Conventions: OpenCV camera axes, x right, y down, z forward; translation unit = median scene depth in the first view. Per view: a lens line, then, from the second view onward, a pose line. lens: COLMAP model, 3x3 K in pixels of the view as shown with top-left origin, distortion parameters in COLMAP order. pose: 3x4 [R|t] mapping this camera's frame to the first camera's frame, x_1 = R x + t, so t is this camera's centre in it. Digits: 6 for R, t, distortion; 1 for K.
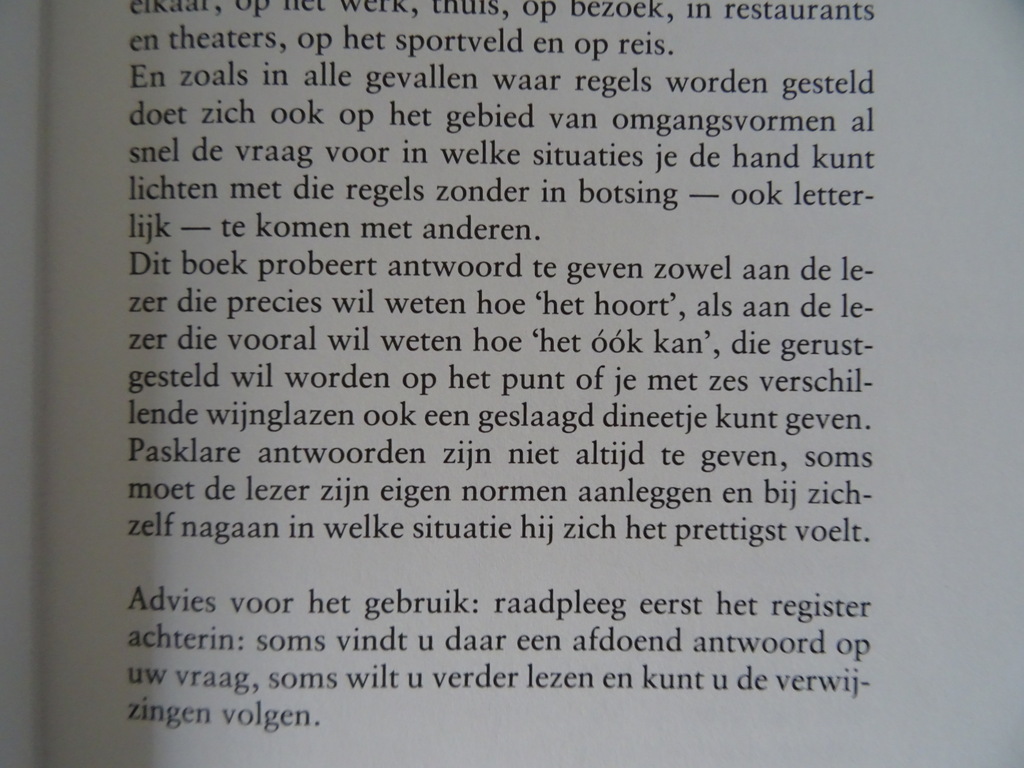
lens RADIAL K [[719.8, 0, 507.7], [0, 719.8, 384.7], [0, 0, 1]] dist [0.012148, -0.018686]
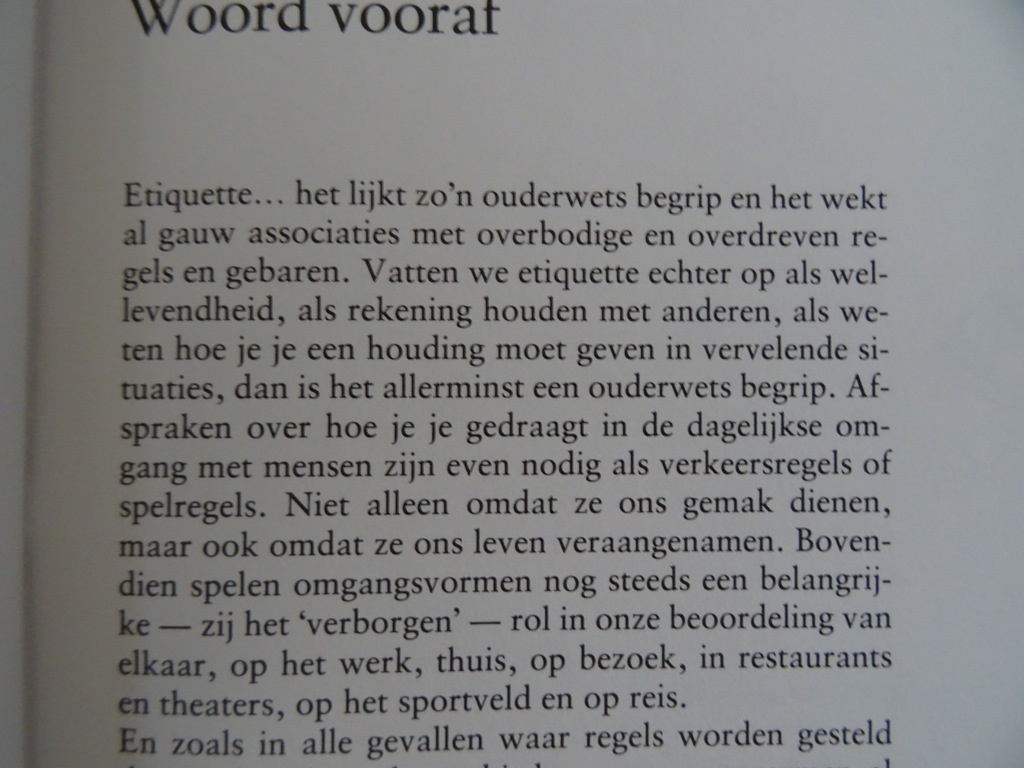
lens RADIAL K [[719.8, 0, 516.6], [0, 719.8, 387.6], [0, 0, 1]] dist [0.012148, -0.018686]
pose [[0.999839, 0.003670, 0.017563, -0.016214], [-0.003498, 0.999946, -0.009821, -0.882147], [-0.017598, 0.009758, 0.999798, 0.032855]]
